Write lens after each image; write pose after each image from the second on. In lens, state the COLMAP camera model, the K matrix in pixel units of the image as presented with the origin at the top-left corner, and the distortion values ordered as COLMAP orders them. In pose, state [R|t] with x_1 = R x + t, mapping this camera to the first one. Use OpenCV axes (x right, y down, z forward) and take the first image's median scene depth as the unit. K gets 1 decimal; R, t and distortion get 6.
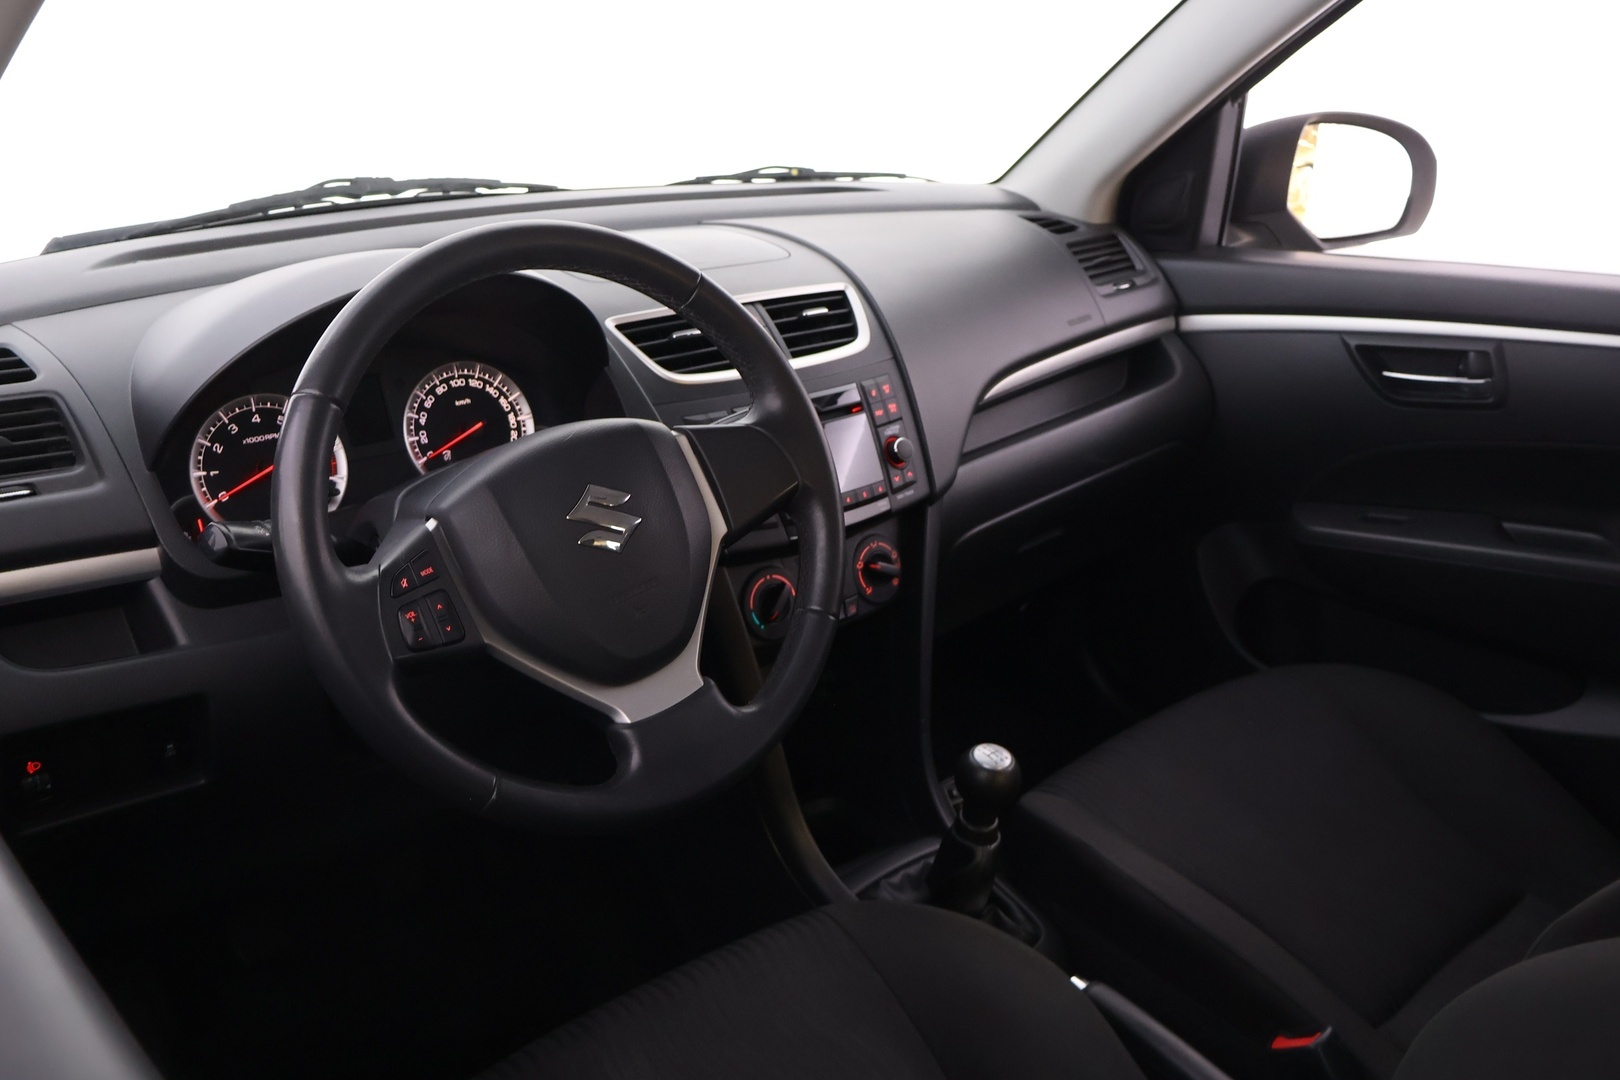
lens RADIAL K [[1394.2, 0, 803.5], [0, 1394.2, 535.9], [0, 0, 1]] dist [-0.004267, 0.016956]
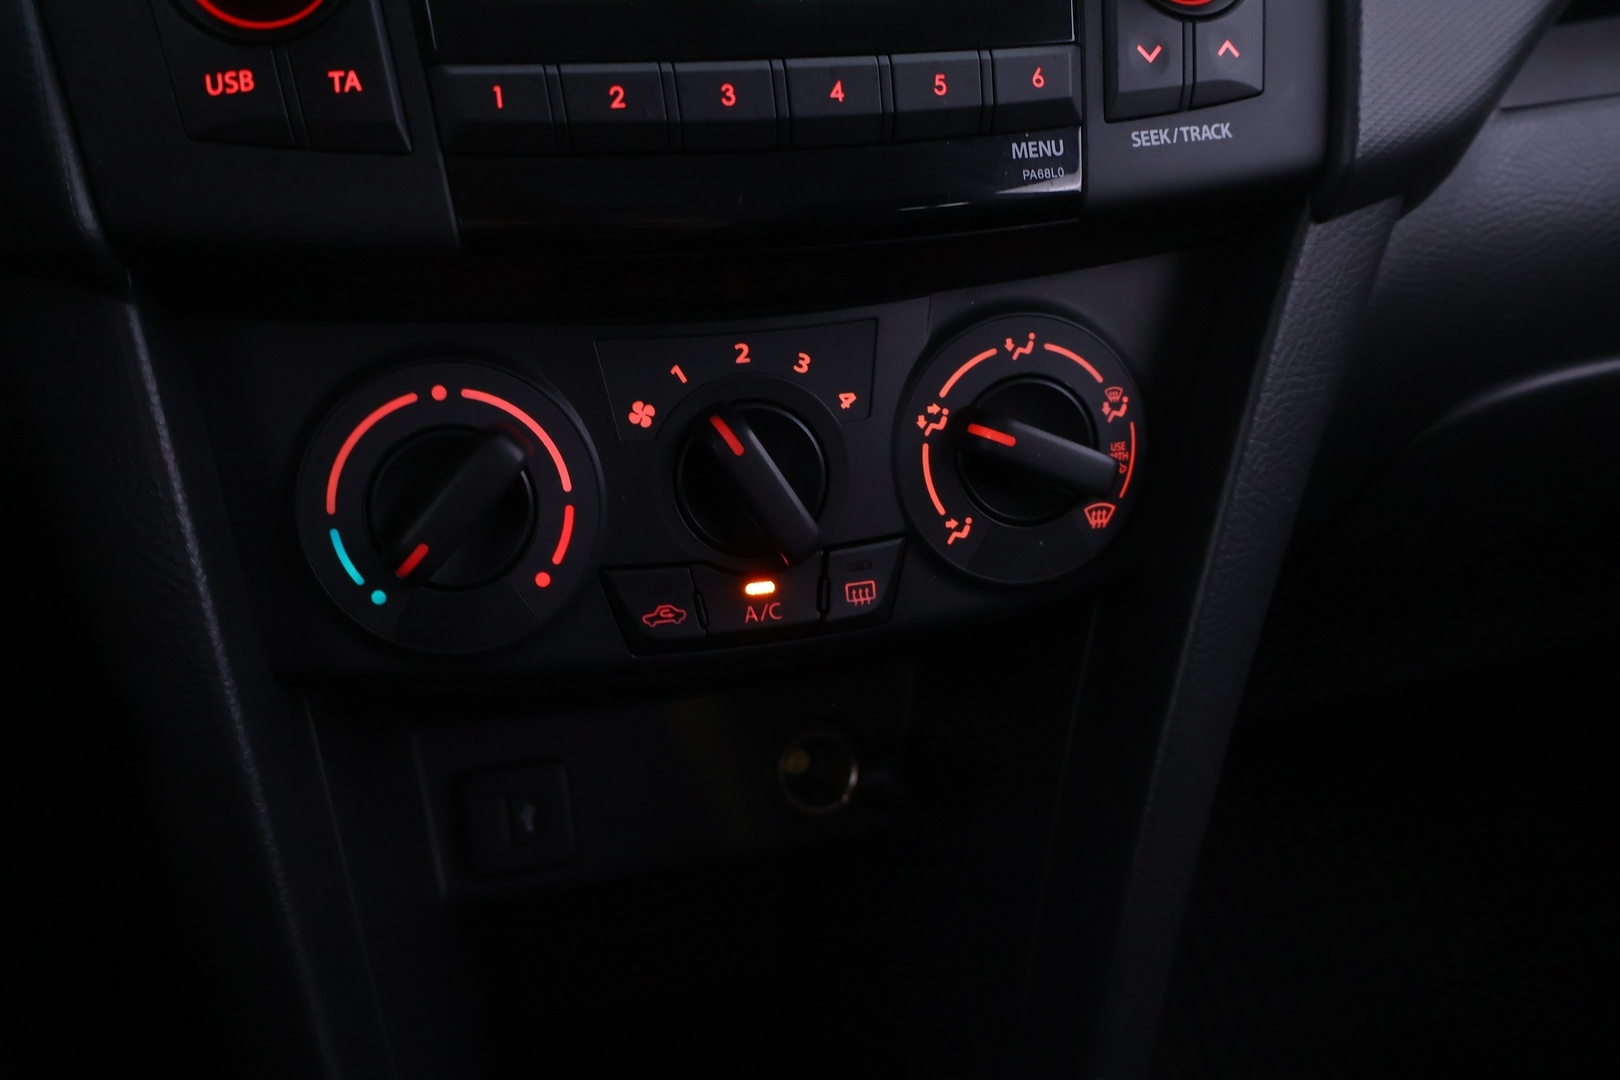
lens RADIAL K [[1394.2, 0, 805.1], [0, 1394.2, 545.6], [0, 0, 1]] dist [-0.004267, 0.016956]
pose [[0.894625, 0.201987, -0.398556, 0.120109], [-0.154853, 0.976868, 0.147481, 0.010222], [0.419125, -0.070223, 0.905209, 0.766825]]
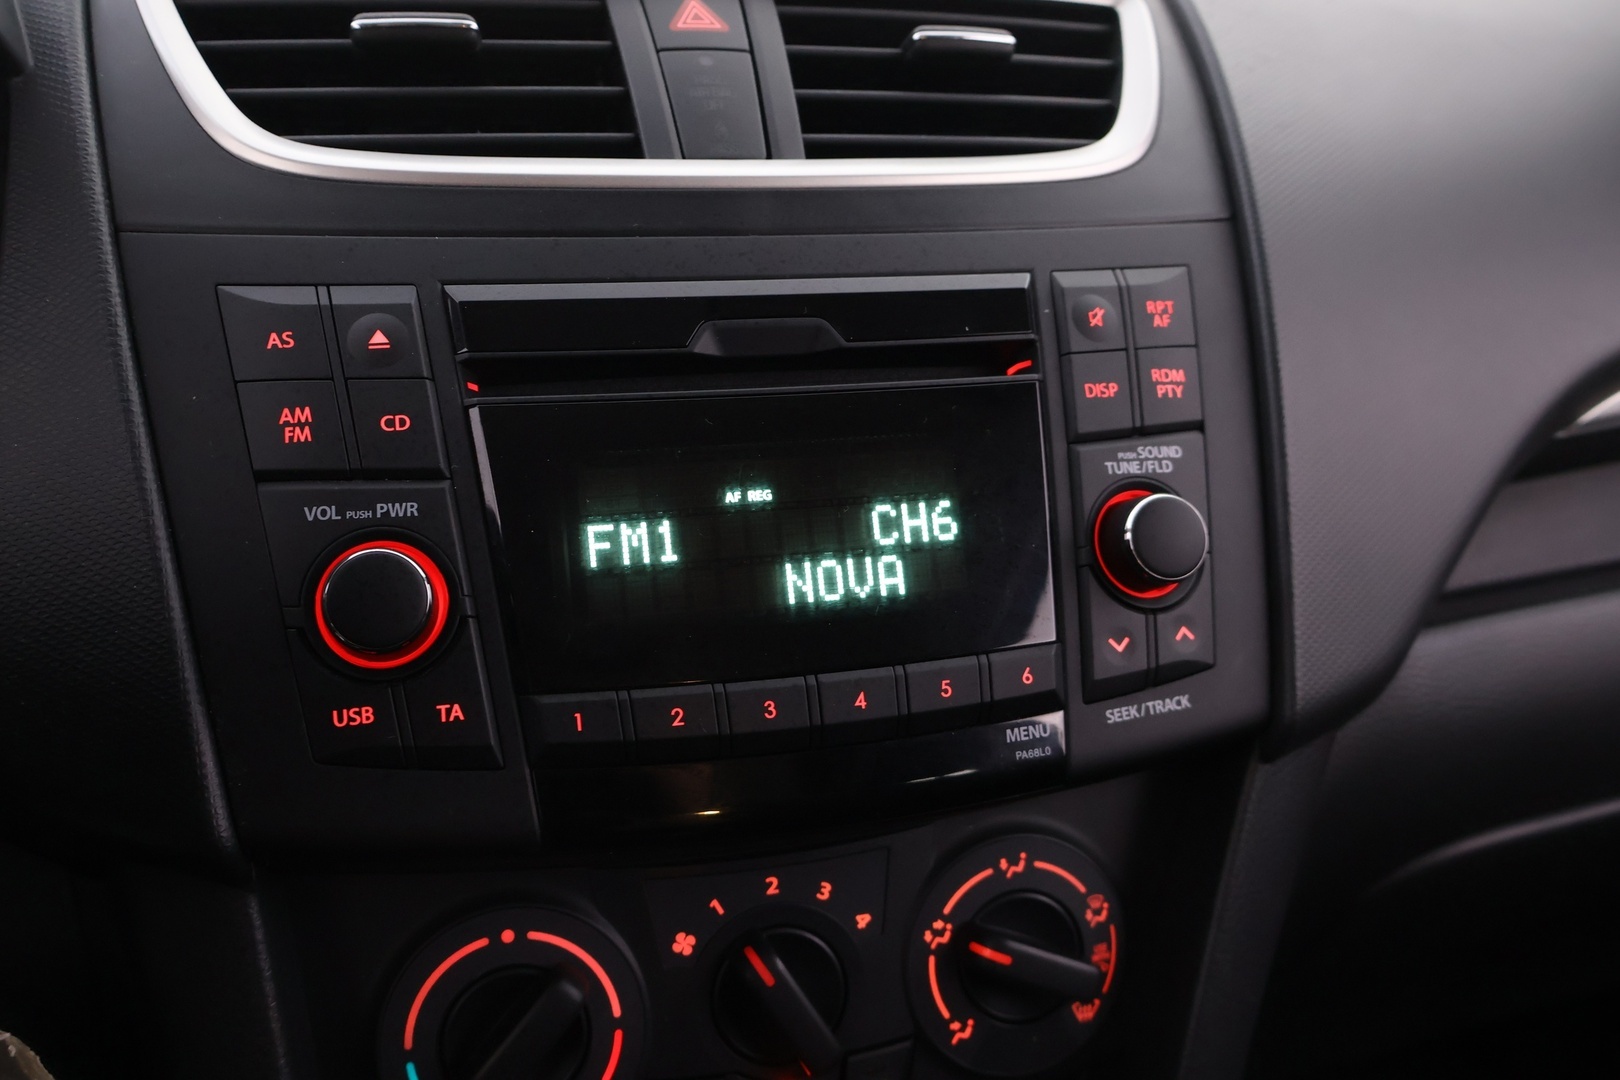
lens RADIAL K [[1394.2, 0, 815.2], [0, 1394.2, 540.7], [0, 0, 1]] dist [-0.004267, 0.016956]
pose [[0.906901, 0.146274, -0.395138, 0.114319], [-0.159263, 0.987236, -0.000073, -0.050605], [0.390084, 0.062997, 0.918622, 0.730892]]
